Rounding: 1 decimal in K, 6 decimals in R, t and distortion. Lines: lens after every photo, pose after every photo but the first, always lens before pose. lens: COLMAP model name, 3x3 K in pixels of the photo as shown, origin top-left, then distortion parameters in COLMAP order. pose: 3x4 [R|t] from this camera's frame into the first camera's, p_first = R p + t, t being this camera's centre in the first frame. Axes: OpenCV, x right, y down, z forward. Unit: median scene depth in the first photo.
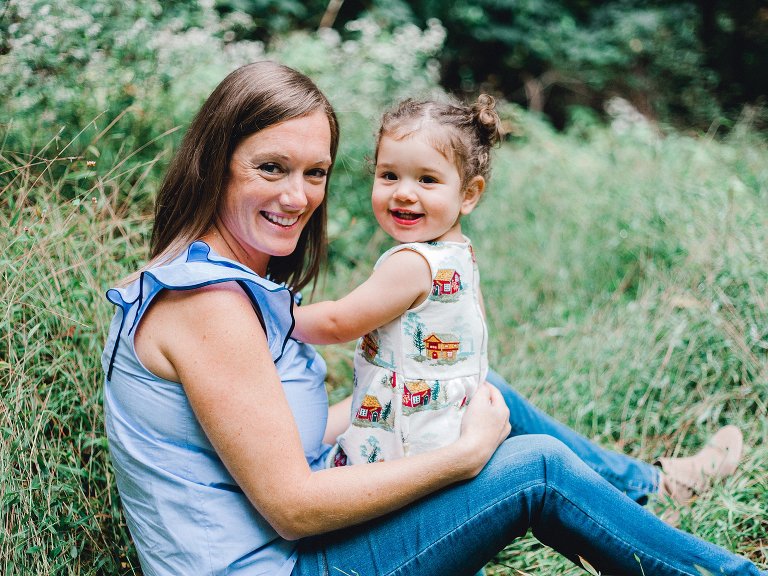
lens RADIAL K [[1098.9, 0, 383.3], [0, 1098.9, 261.2], [0, 0, 1]] dist [-0.017970, 0.011445]
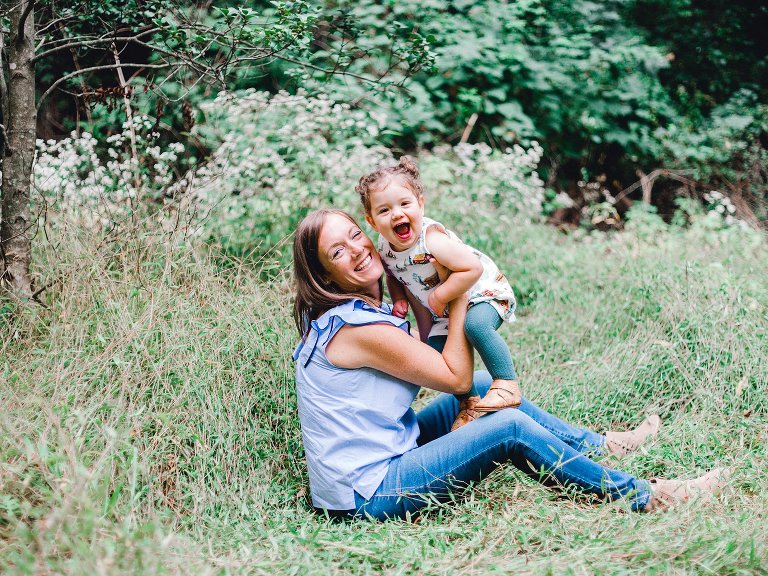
lens RADIAL K [[1073.3, 0, 384.0], [0, 1073.3, 288.0], [0, 0, 1]] dist [0.000292, 0.008073]
pose [[0.986158, -0.014631, -0.165164, 0.161936], [0.006536, 0.998755, -0.049447, 0.035701], [0.165682, 0.047683, 0.985026, -0.575841]]
